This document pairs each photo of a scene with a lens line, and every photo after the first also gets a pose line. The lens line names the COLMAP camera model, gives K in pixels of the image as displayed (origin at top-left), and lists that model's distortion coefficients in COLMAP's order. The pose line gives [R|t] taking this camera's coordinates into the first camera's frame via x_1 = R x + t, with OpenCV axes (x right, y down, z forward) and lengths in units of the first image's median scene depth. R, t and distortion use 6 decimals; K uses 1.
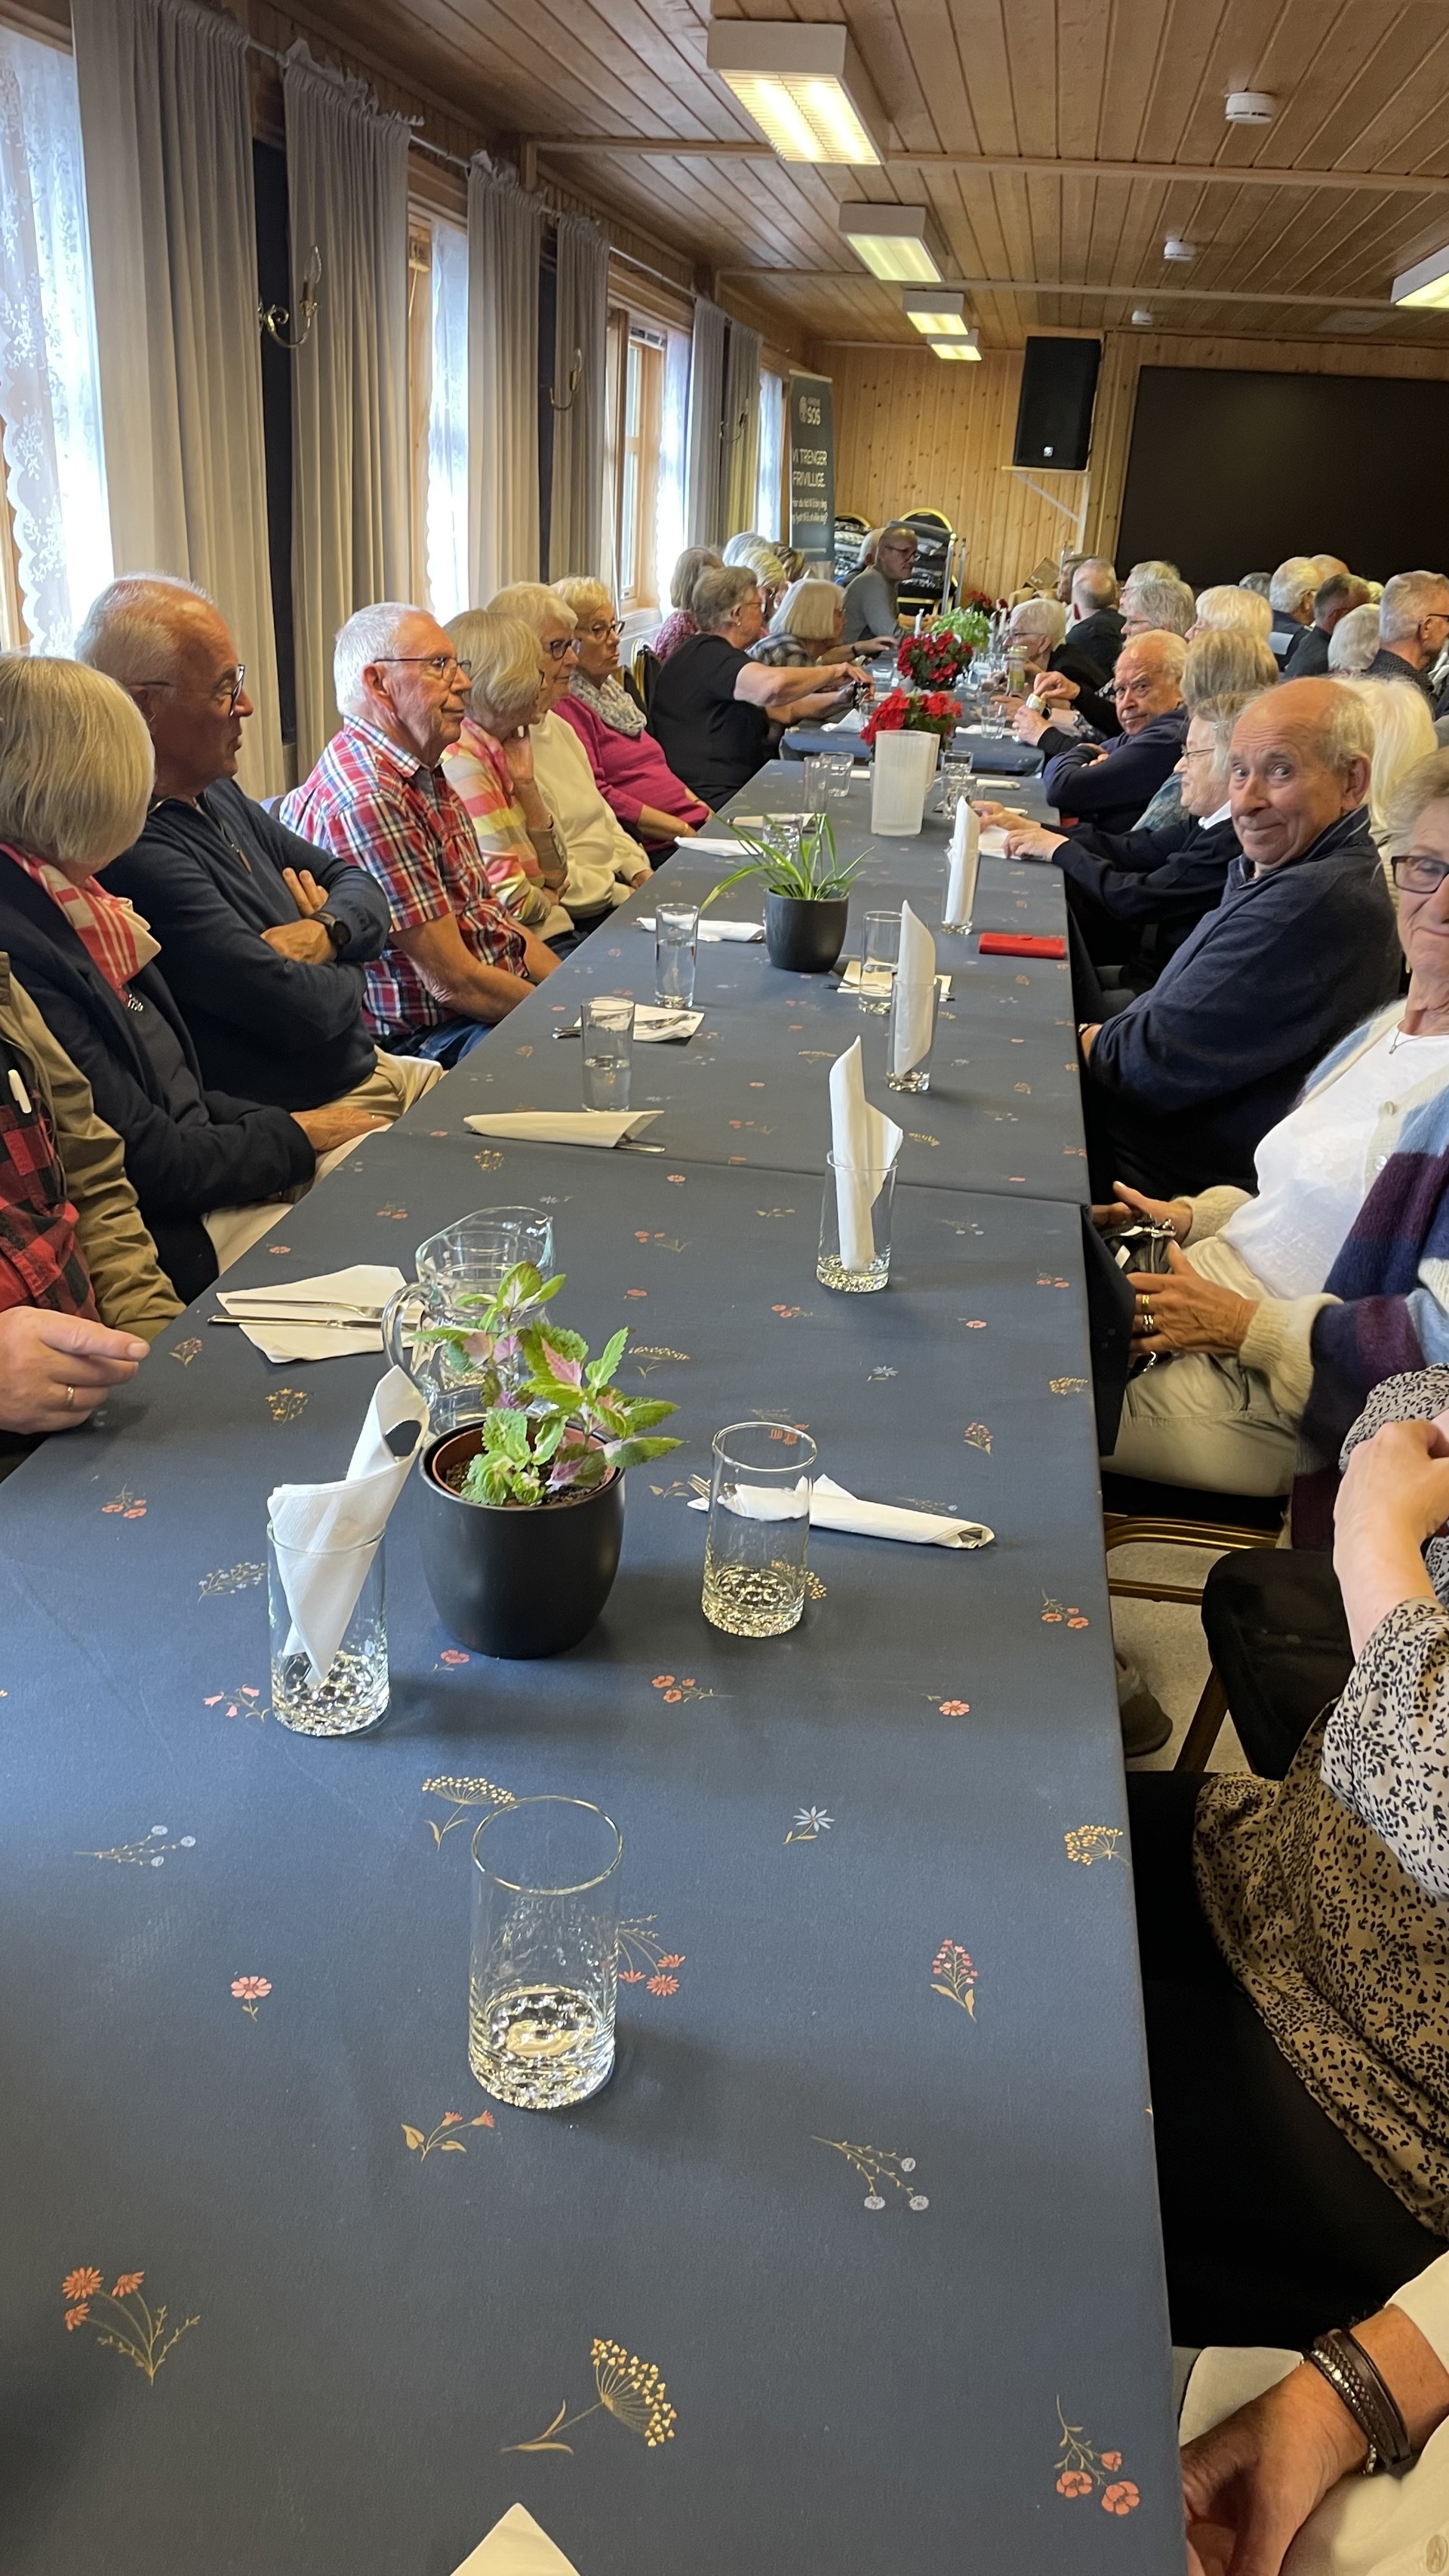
lens RADIAL K [[1969.0, 0, 734.2], [0, 1969.0, 1320.6], [0, 0, 1]] dist [0.100858, -0.133858]
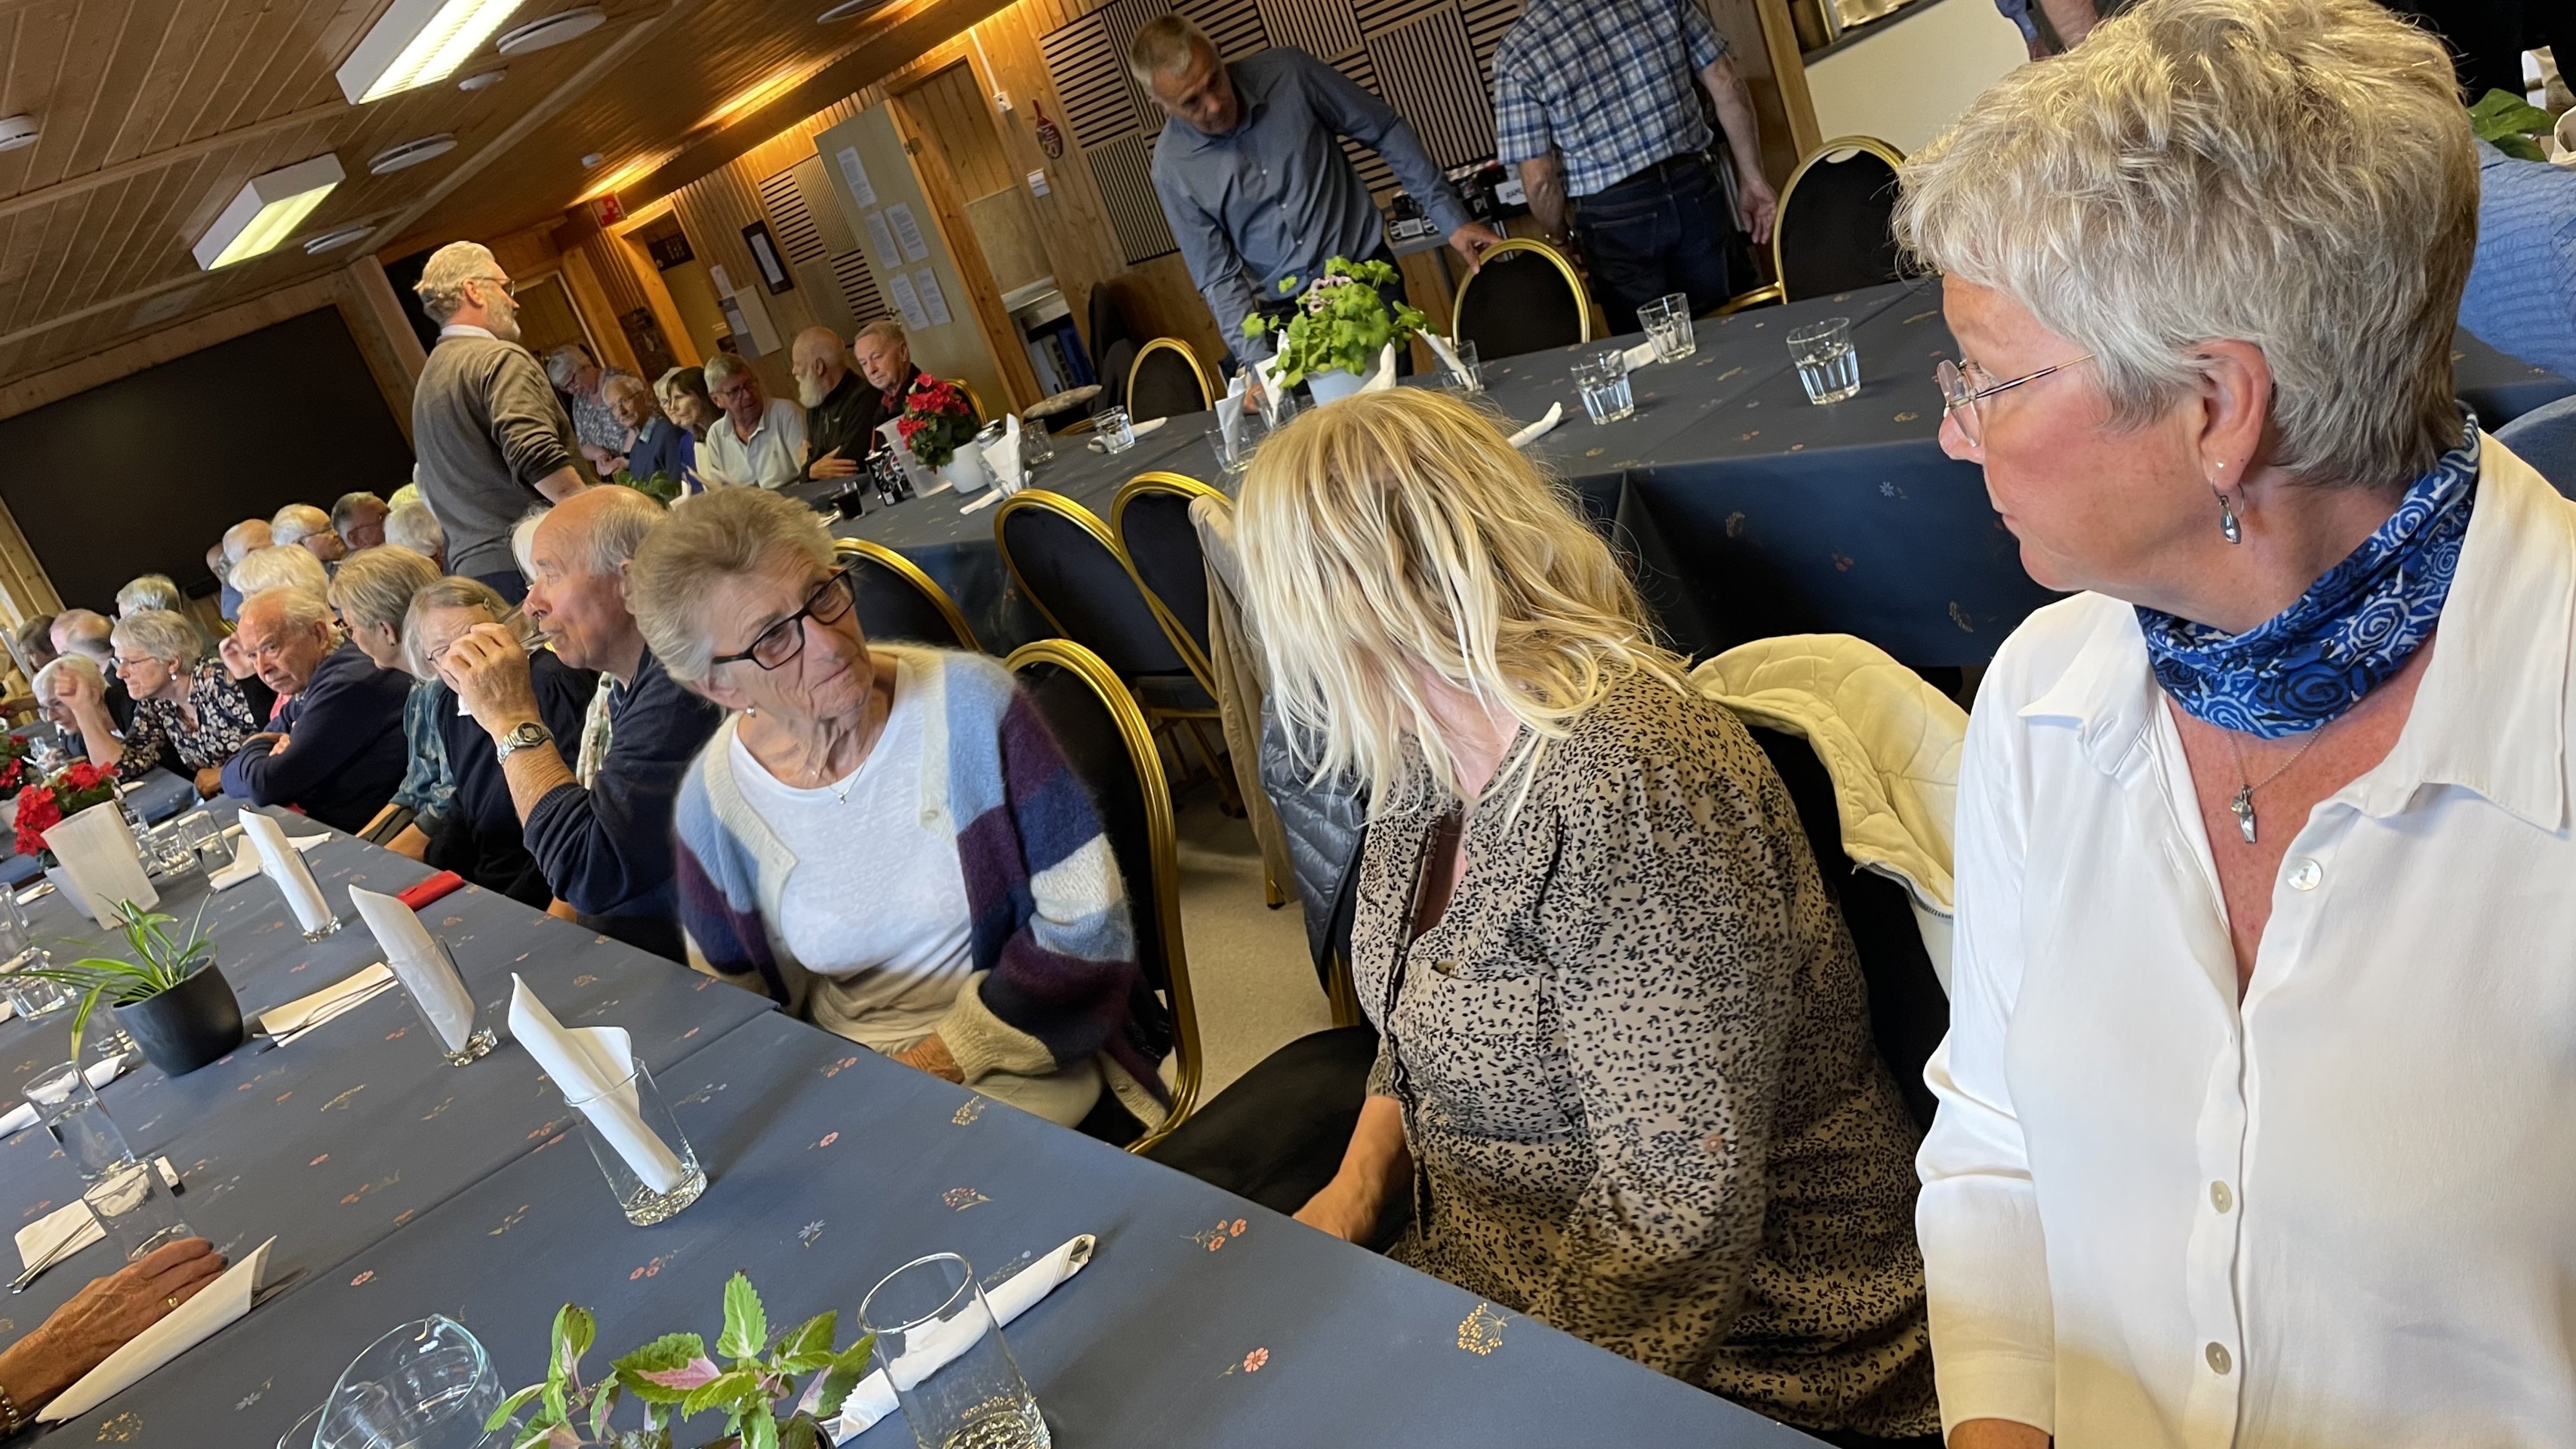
lens RADIAL K [[1969.0, 0, 1282.6], [0, 1969.0, 722.6], [0, 0, 1]] dist [0.100858, -0.133858]
pose [[0.623776, -0.505737, 0.595931, -0.159749], [0.622317, 0.782661, 0.012810, -0.024589], [-0.472890, 0.362867, 0.802934, 0.071236]]
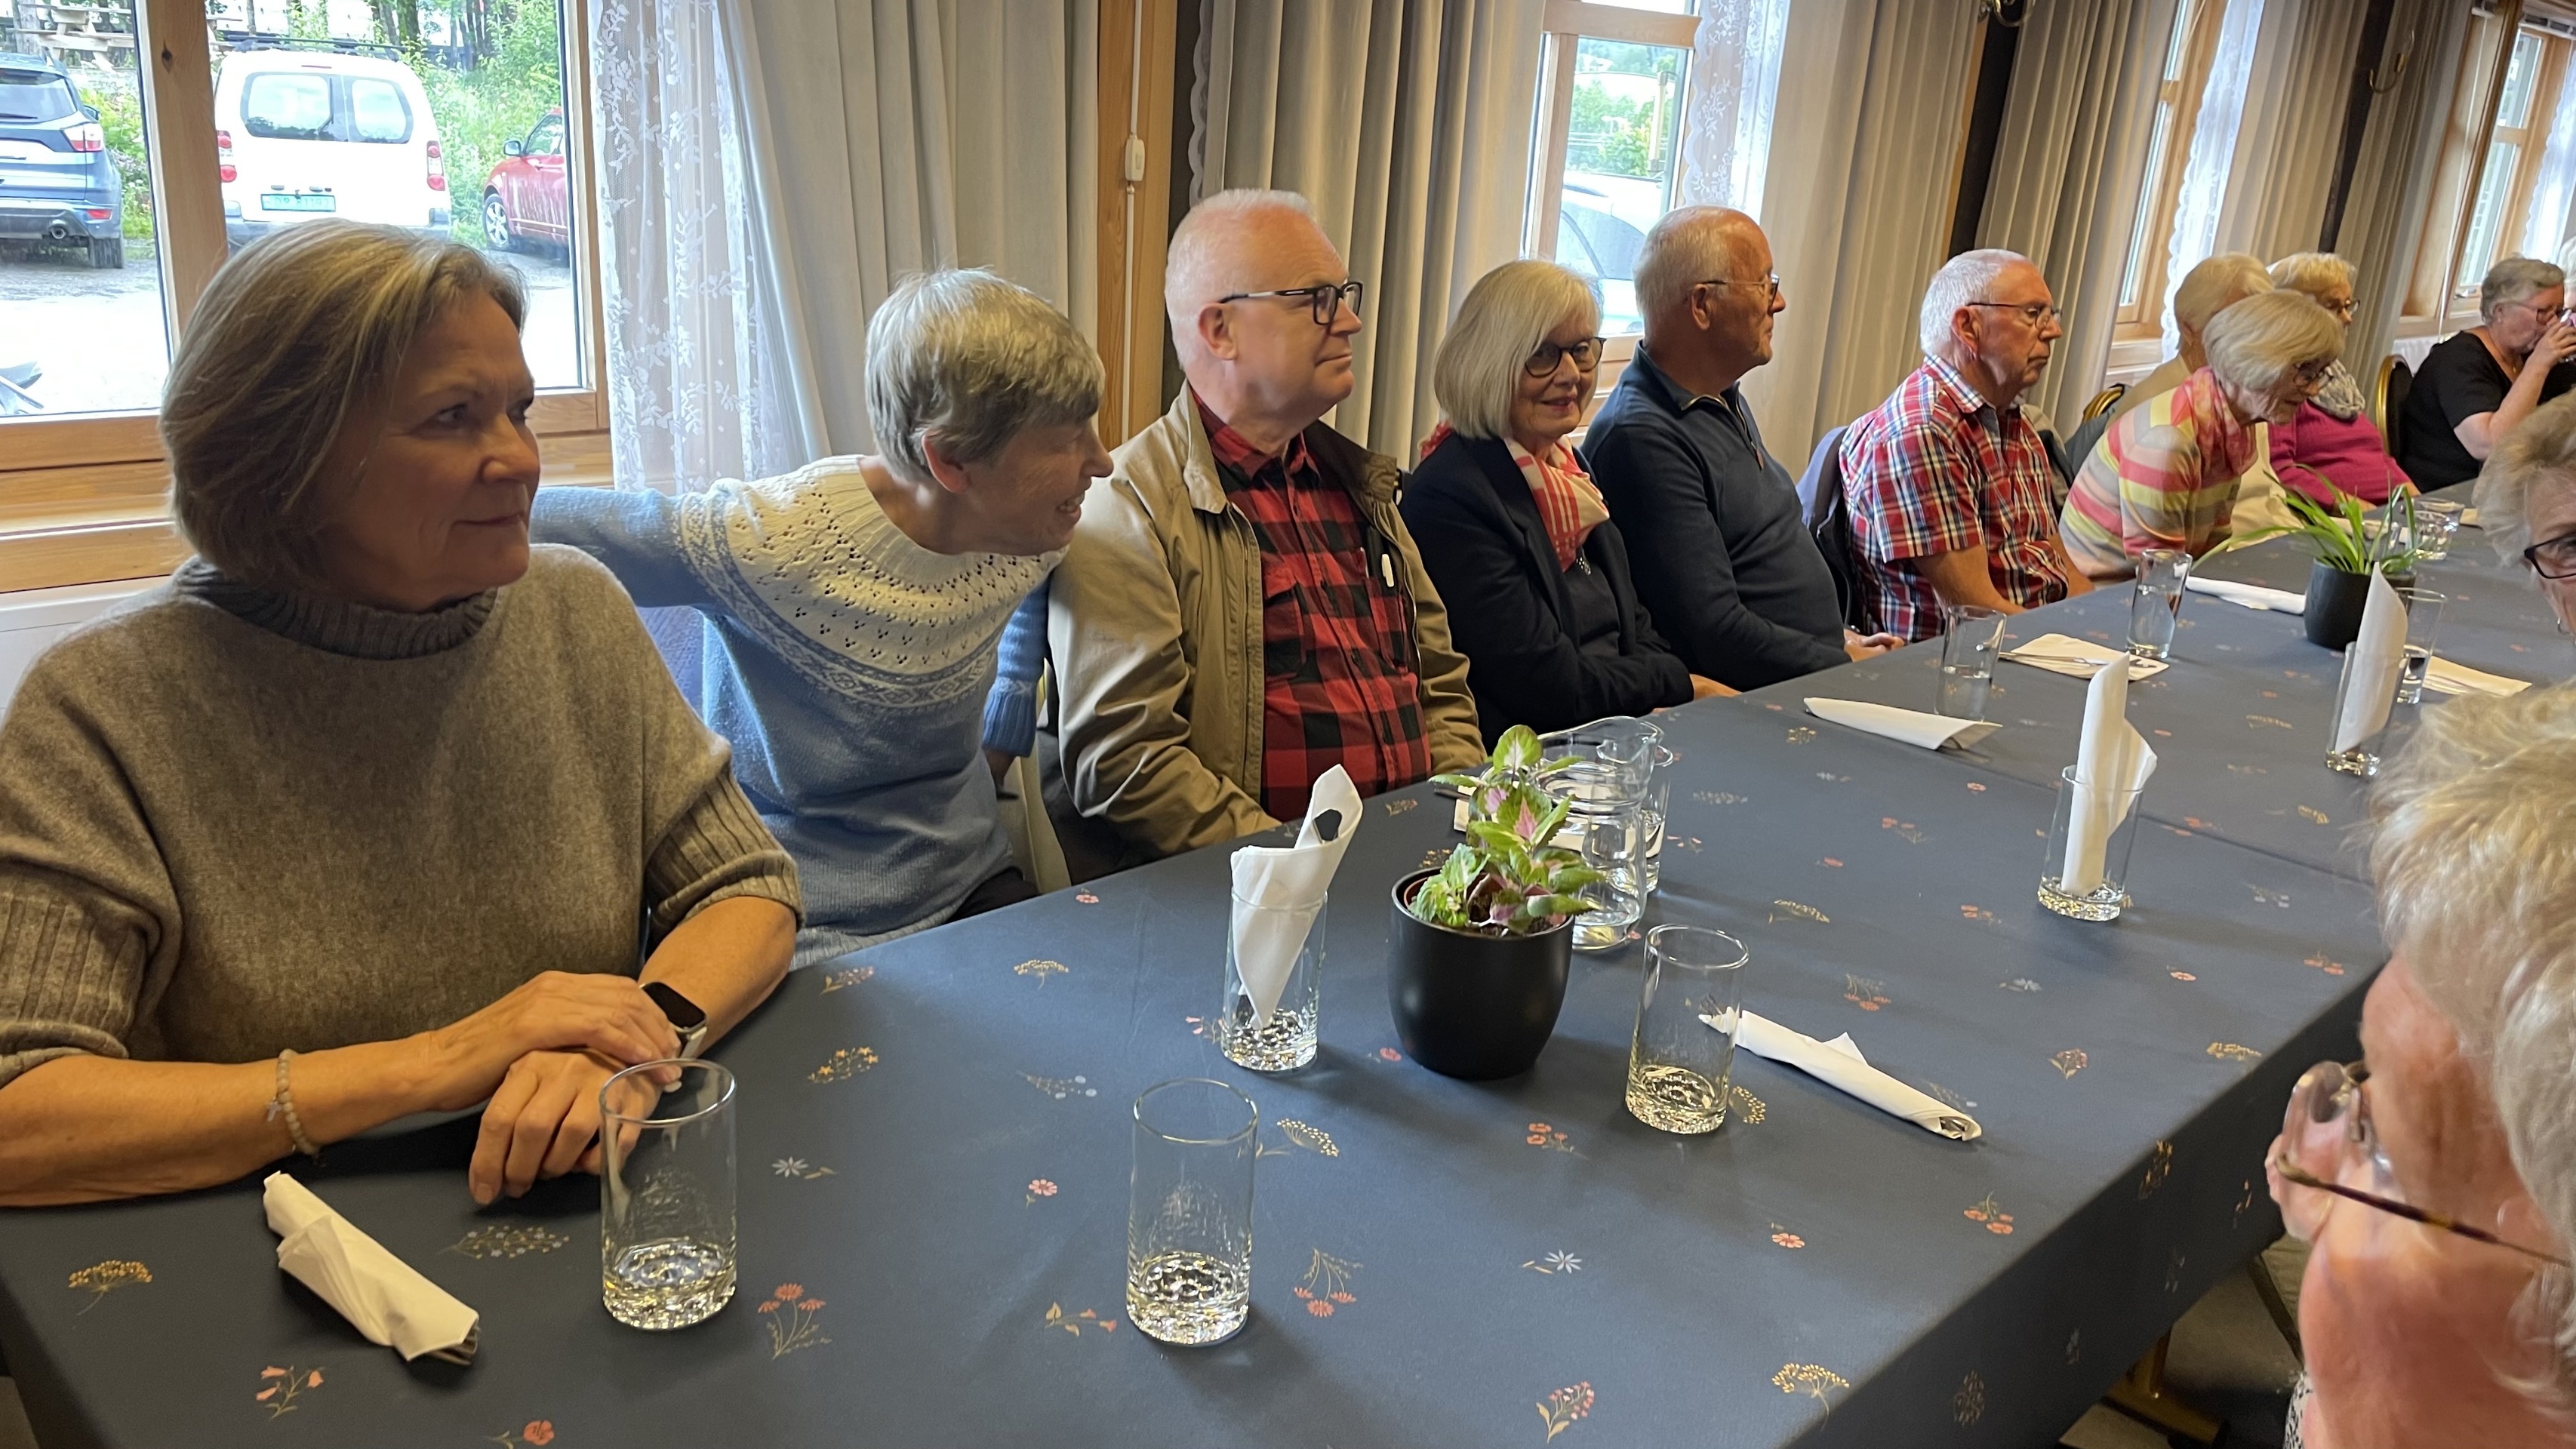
lens RADIAL K [[1969.0, 0, 1282.6], [0, 1969.0, 722.6], [0, 0, 1]] dist [0.100858, -0.133858]
pose [[0.801936, 0.177666, -0.570380, 0.237340], [-0.252995, 0.965913, -0.054833, 0.035778], [0.541196, 0.188276, 0.819548, 0.000976]]
